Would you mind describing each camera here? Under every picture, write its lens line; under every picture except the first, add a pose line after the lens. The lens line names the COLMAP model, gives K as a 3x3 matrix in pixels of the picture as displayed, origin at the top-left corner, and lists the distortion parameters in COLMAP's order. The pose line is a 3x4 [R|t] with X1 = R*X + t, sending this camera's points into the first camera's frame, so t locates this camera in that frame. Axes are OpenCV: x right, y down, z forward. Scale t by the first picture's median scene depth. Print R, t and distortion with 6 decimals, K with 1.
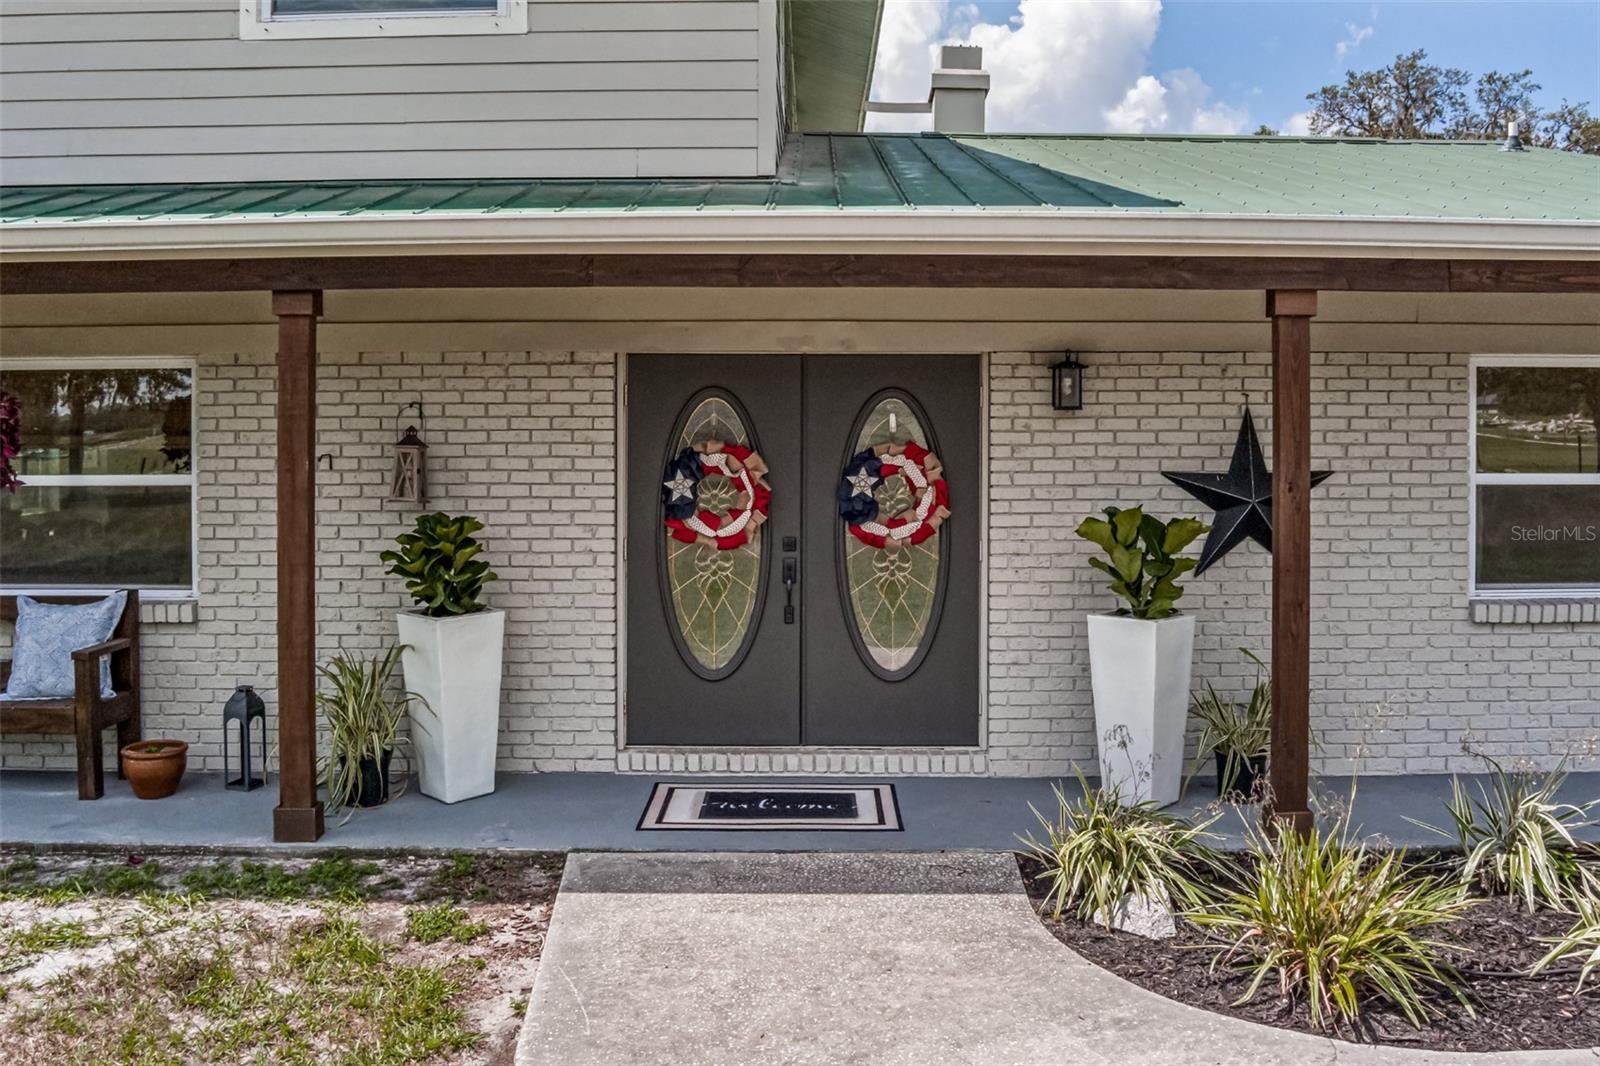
lens RADIAL K [[1429.8, 0, 775.2], [0, 1429.8, 447.5], [0, 0, 1]] dist [-0.024115, -0.007838]
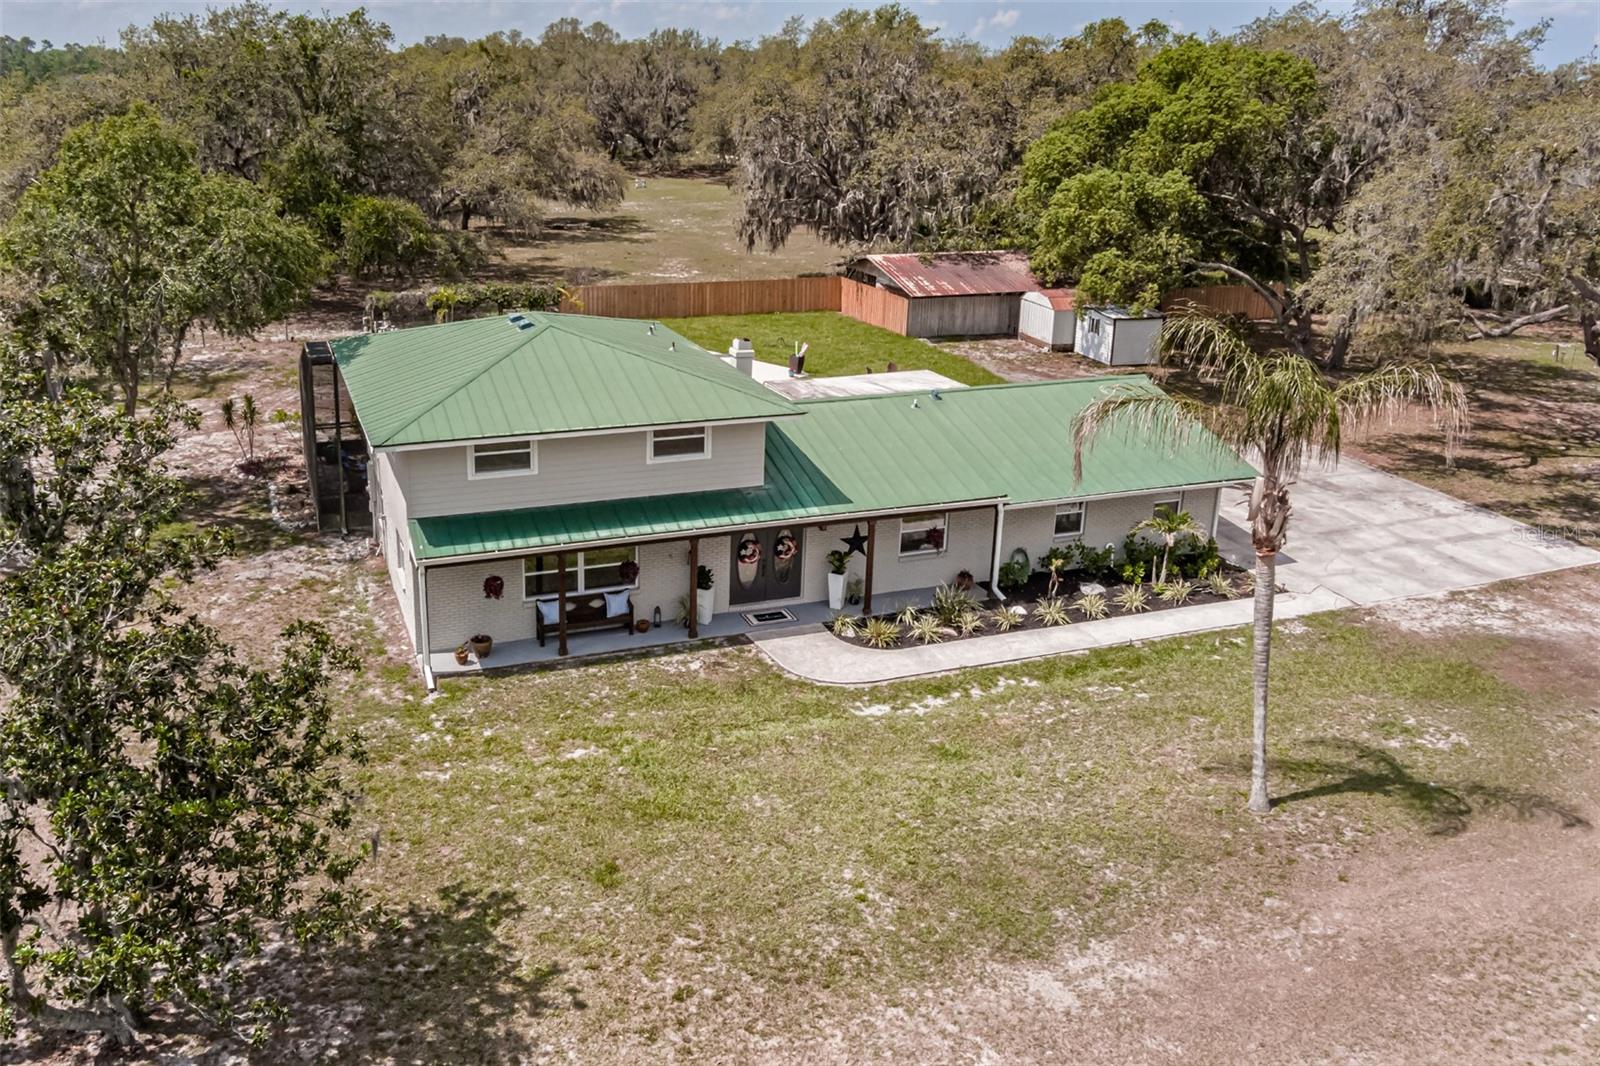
lens RADIAL K [[1415.0, 0, 804.2], [0, 1415.0, 553.5], [0, 0, 1]] dist [-0.020550, -0.010087]
pose [[0.911268, -0.113476, 0.395870, -1.744335], [-0.025522, 0.943876, 0.329313, -1.520410], [-0.411022, -0.310196, 0.857228, -3.079039]]
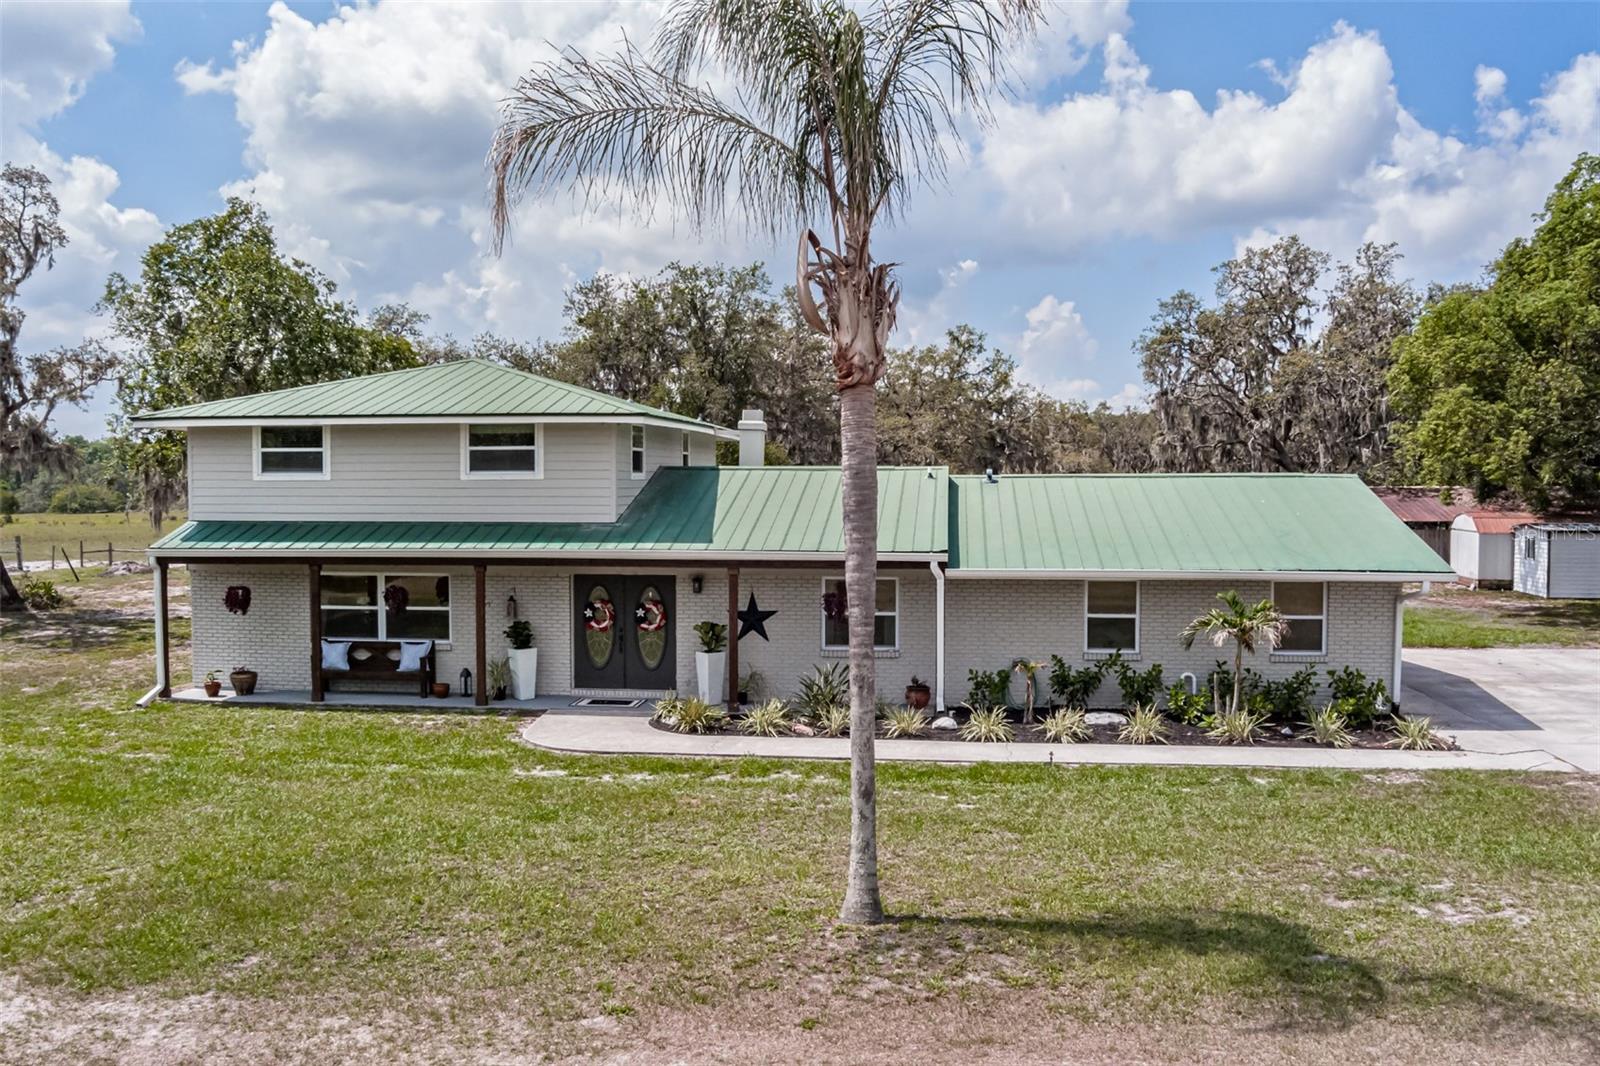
lens RADIAL K [[1415.0, 0, 804.2], [0, 1415.0, 553.5], [0, 0, 1]] dist [-0.020550, -0.010087]
pose [[0.996639, 0.009067, -0.081415, 0.749456], [-0.005423, 0.998978, 0.044877, -0.279353], [0.081739, -0.044285, 0.995669, -2.417348]]
